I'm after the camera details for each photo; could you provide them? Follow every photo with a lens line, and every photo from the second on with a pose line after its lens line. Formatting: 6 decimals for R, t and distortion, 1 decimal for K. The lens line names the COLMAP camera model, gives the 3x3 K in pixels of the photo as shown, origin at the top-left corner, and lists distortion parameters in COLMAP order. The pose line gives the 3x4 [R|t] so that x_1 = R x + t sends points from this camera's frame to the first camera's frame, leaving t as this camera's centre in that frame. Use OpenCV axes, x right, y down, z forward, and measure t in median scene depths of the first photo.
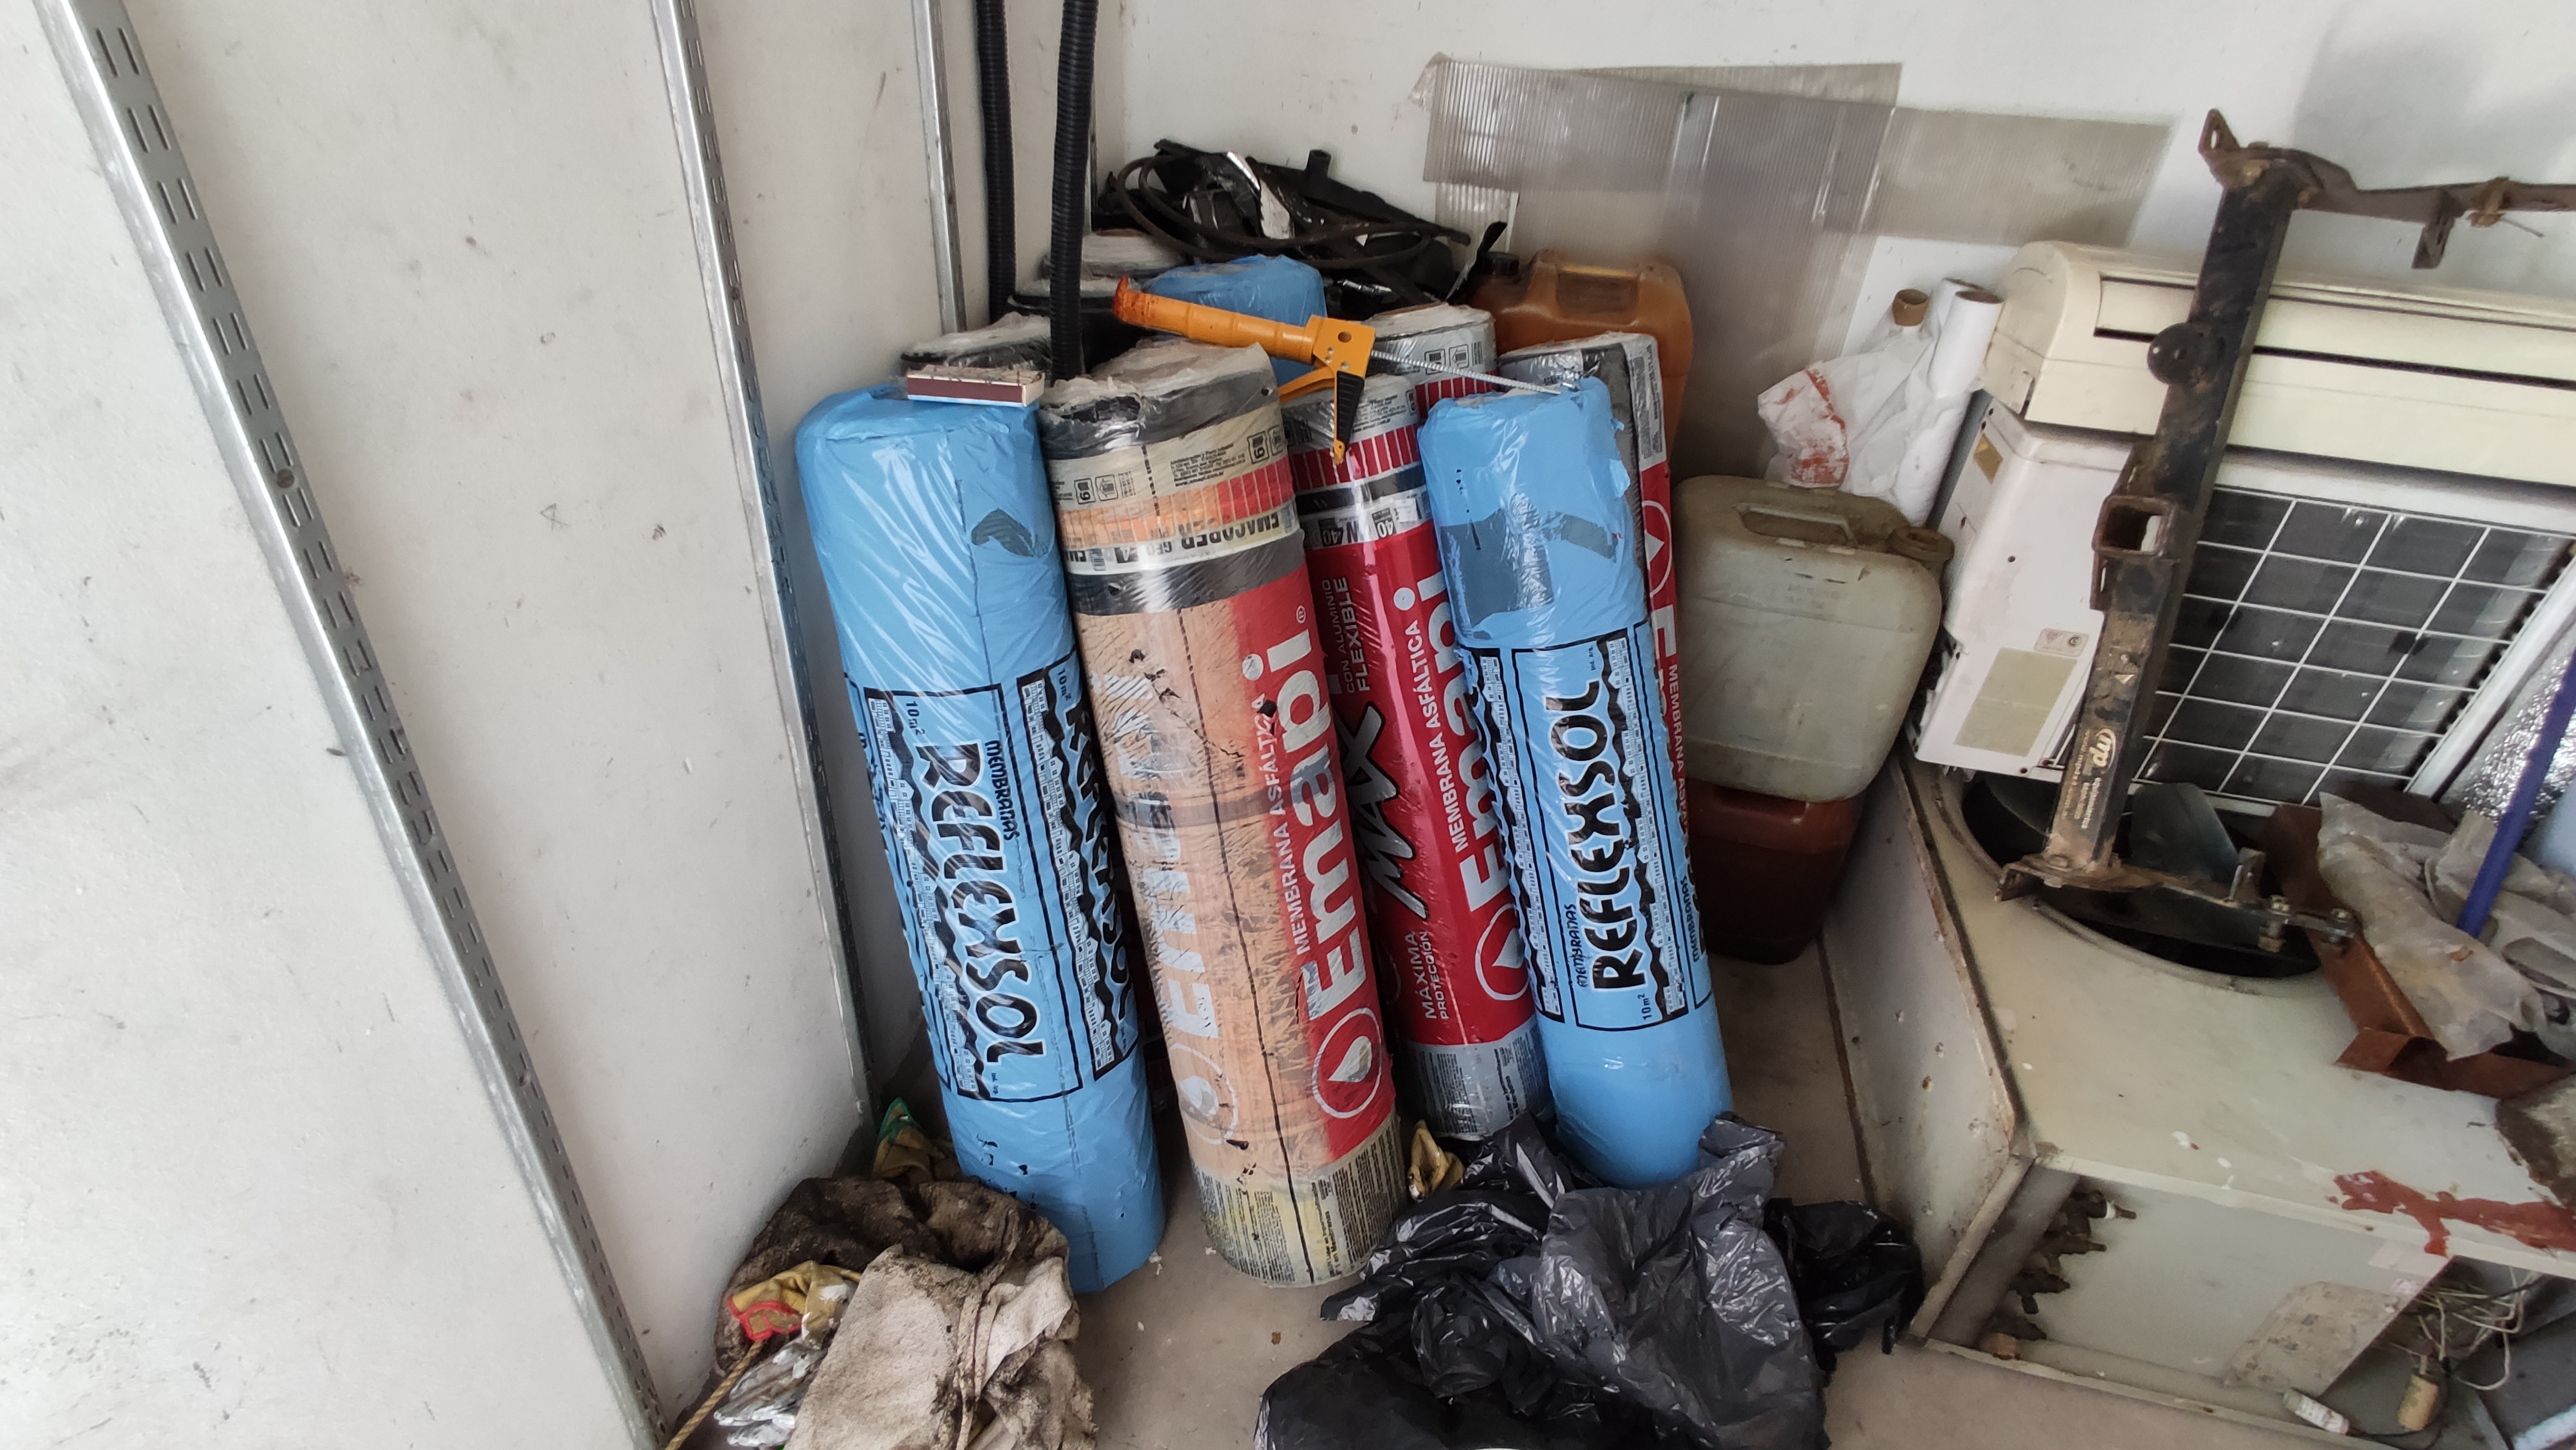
lens RADIAL K [[1271.7, 0, 1292.4], [0, 1271.7, 719.8], [0, 0, 1]] dist [0.003757, 0.000468]
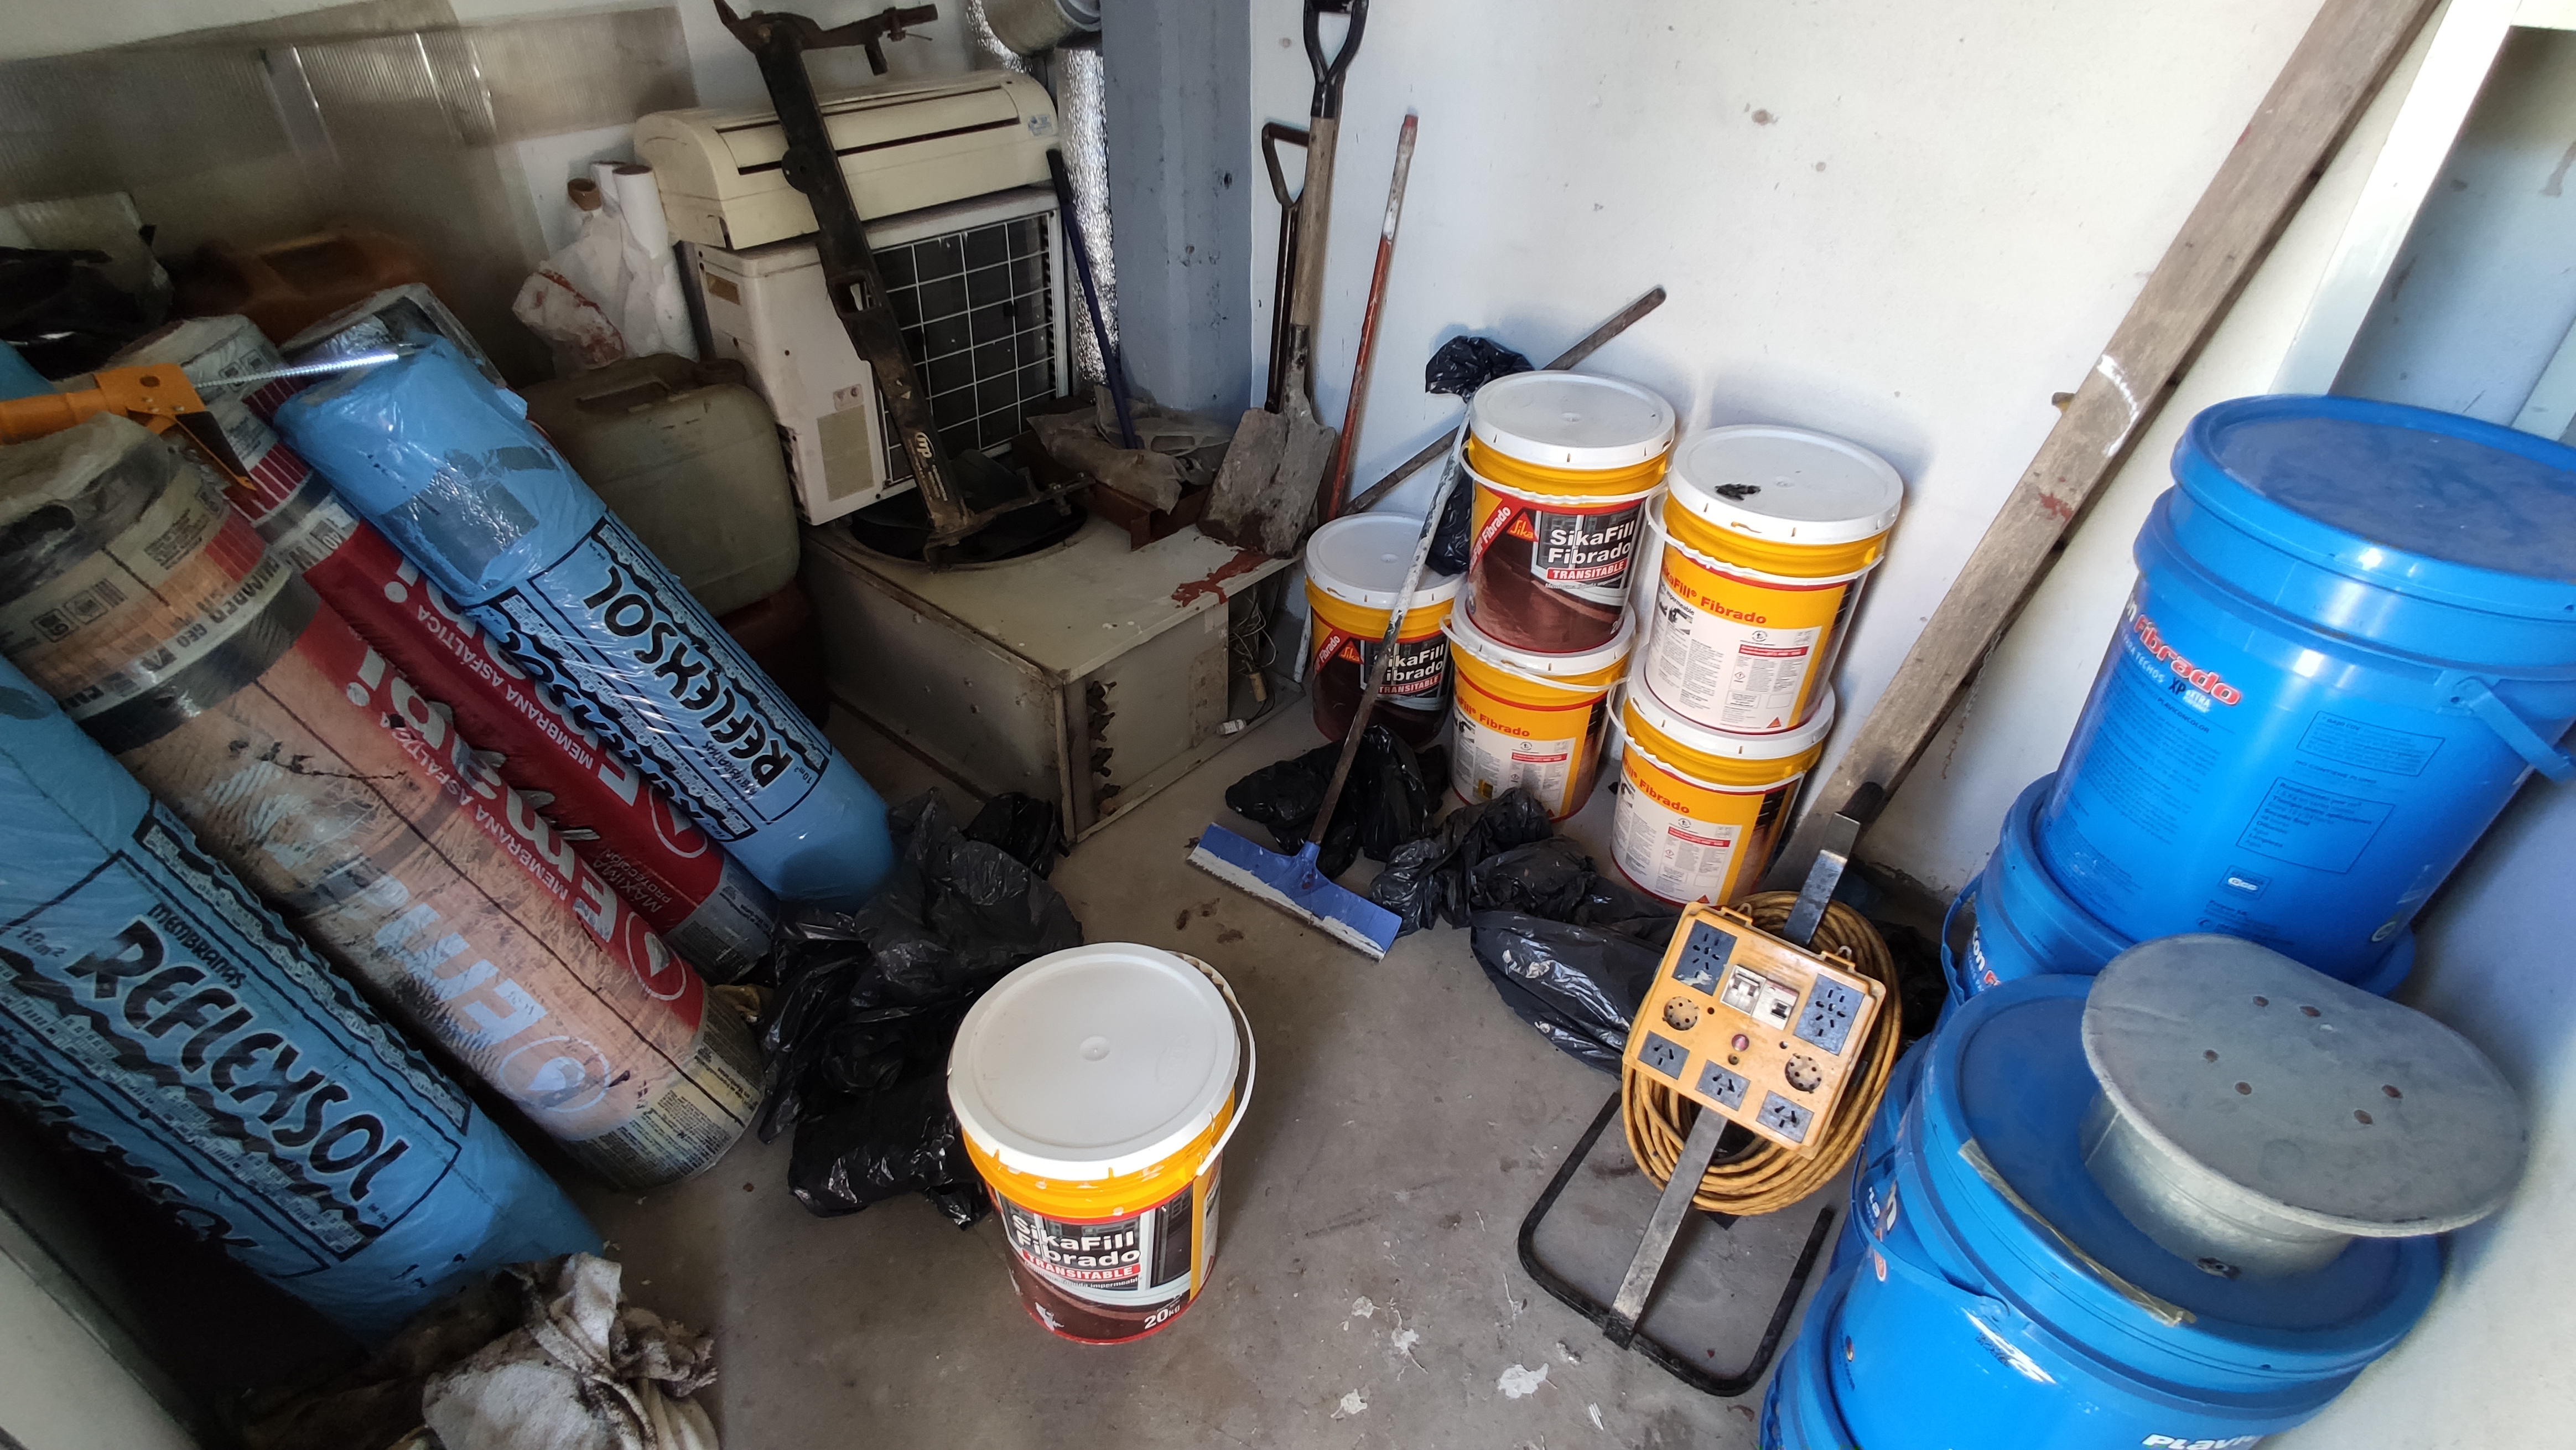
lens RADIAL K [[1271.7, 0, 1276.8], [0, 1271.7, 720.1], [0, 0, 1]] dist [0.003757, 0.000468]
pose [[0.473936, -0.557888, 0.681282, -0.343243], [0.490723, 0.809748, 0.321713, 0.007421], [-0.731146, 0.181849, 0.657538, -0.187685]]
